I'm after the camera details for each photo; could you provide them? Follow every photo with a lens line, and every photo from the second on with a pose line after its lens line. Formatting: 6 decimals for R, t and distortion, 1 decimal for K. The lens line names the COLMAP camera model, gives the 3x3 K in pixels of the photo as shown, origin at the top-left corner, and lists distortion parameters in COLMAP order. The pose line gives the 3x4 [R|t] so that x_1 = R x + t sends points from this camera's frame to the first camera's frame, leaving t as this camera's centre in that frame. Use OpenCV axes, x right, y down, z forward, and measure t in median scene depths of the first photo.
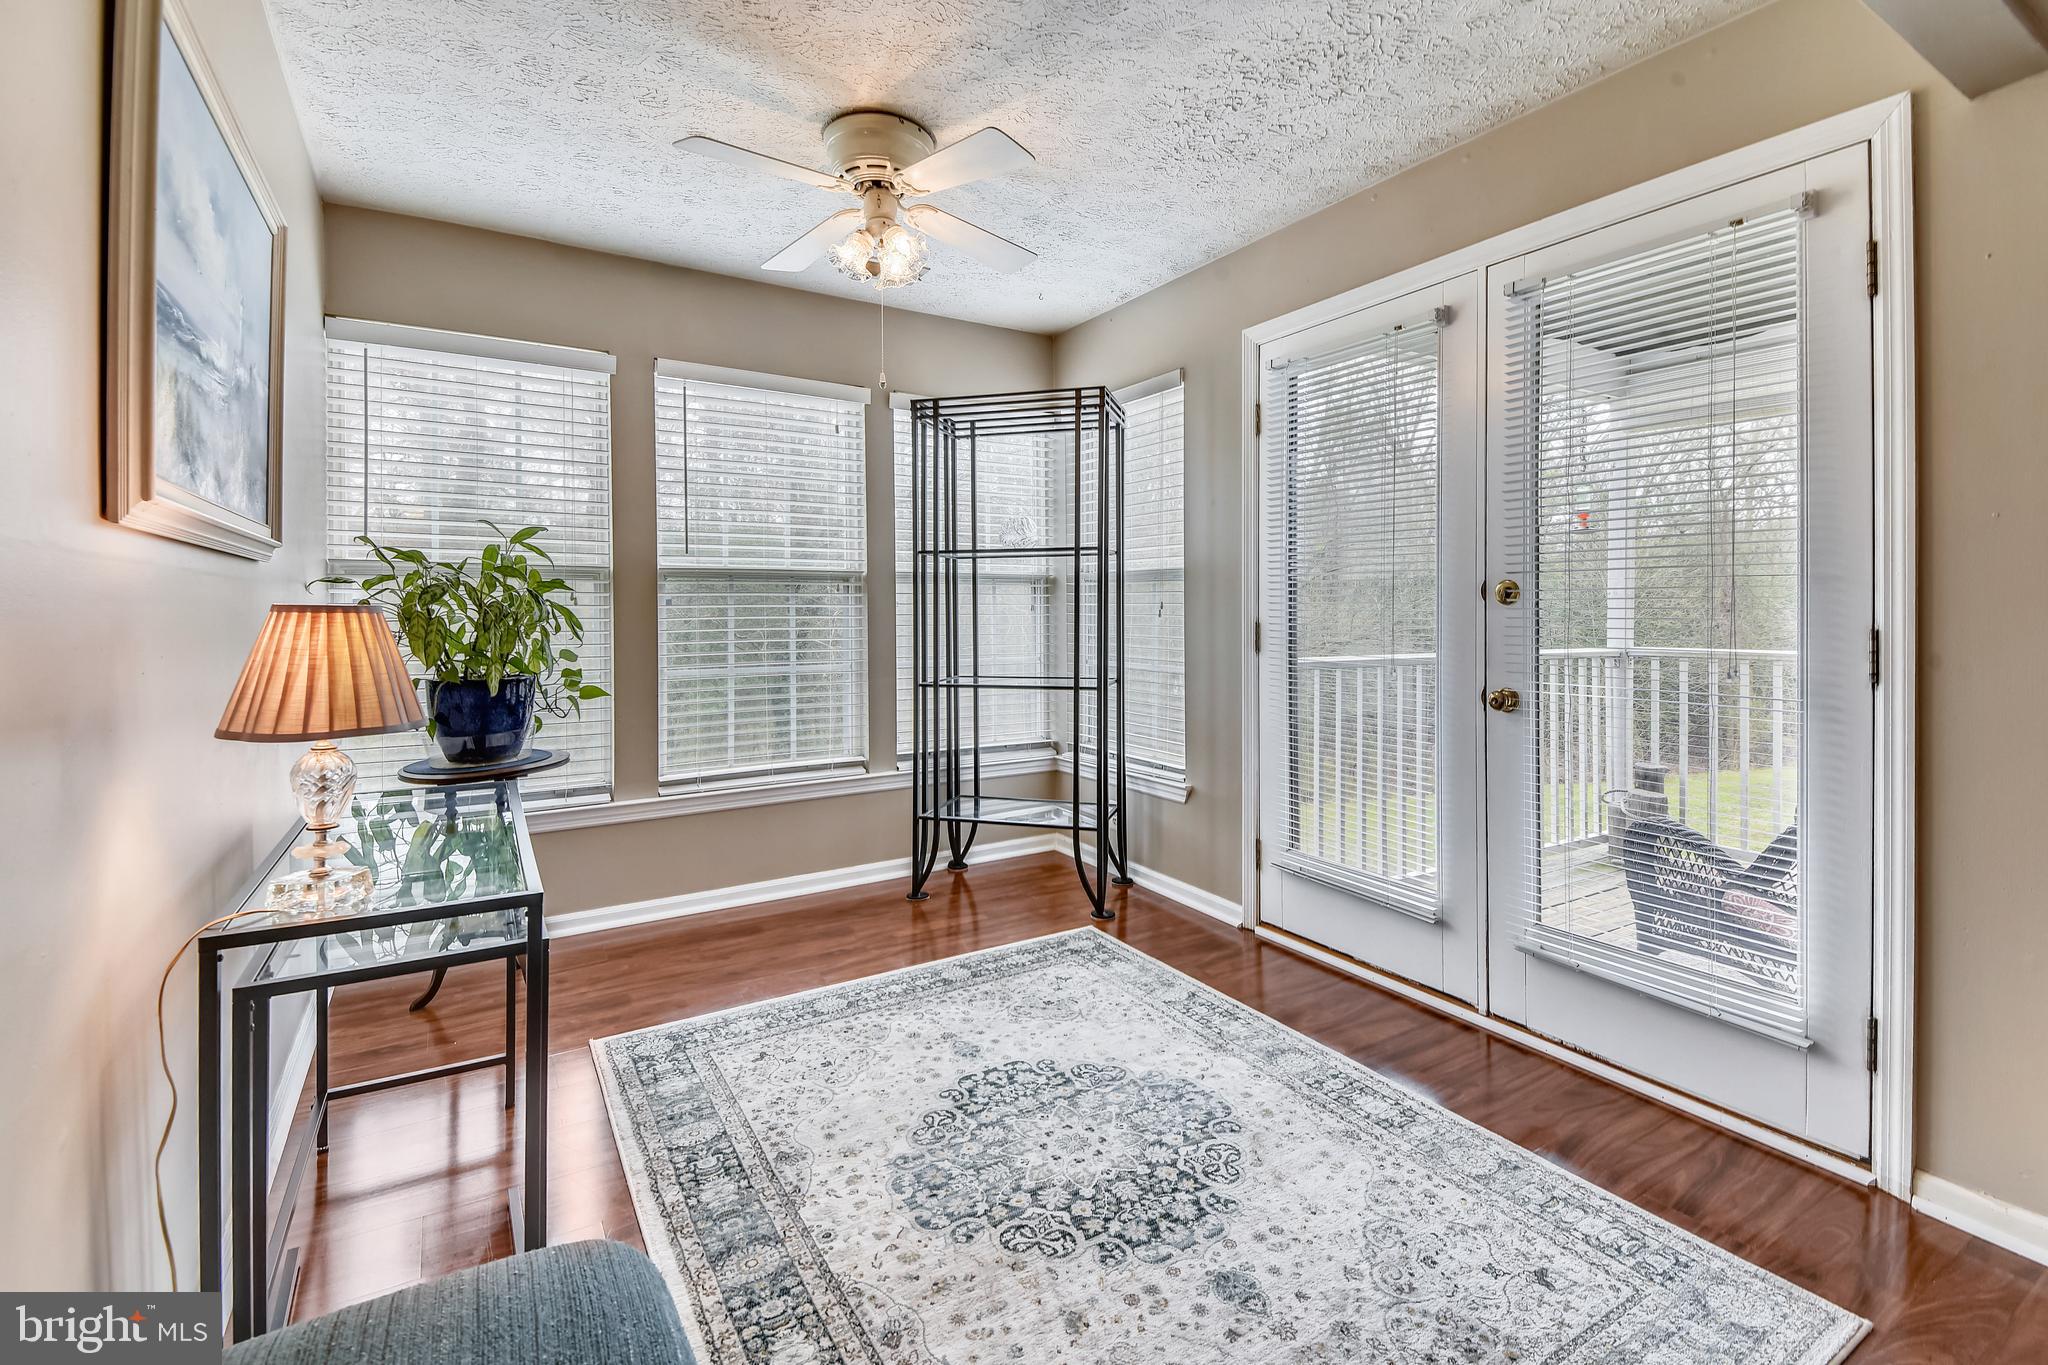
lens RADIAL K [[931.9, 0, 1025.5], [0, 931.9, 616.1], [0, 0, 1]] dist [0.000683, -0.000170]
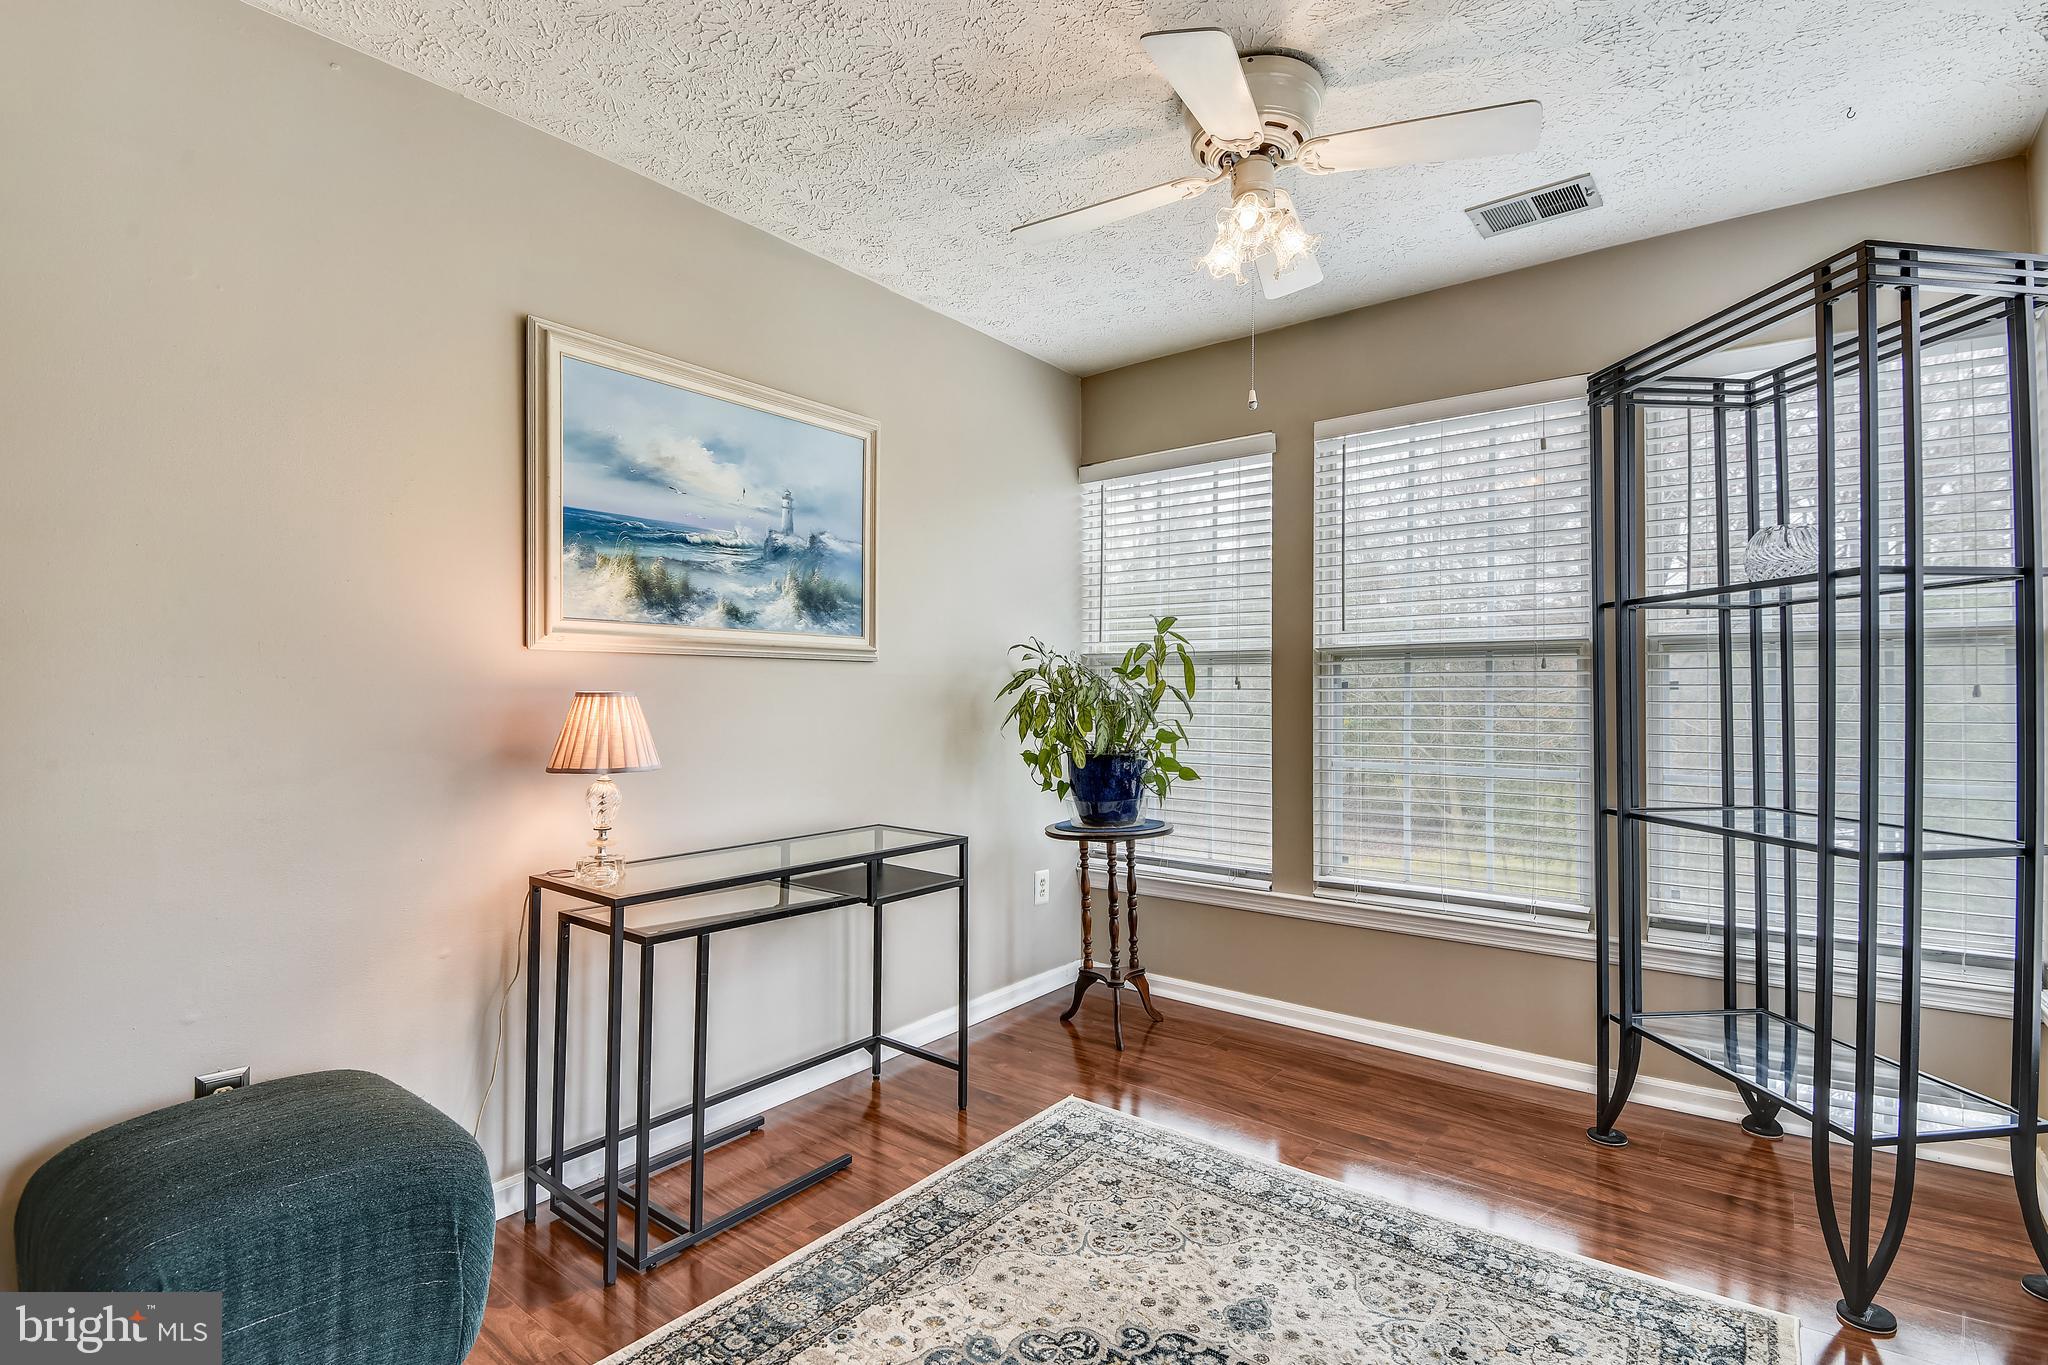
lens RADIAL K [[939.9, 0, 1006.3], [0, 939.9, 676.7], [0, 0, 1]] dist [0.067315, -0.058883]
pose [[0.345912, -0.010206, -0.938211, 0.448952], [-0.004461, 0.999912, -0.012522, -0.012517], [0.938256, 0.008517, 0.345836, 0.449498]]
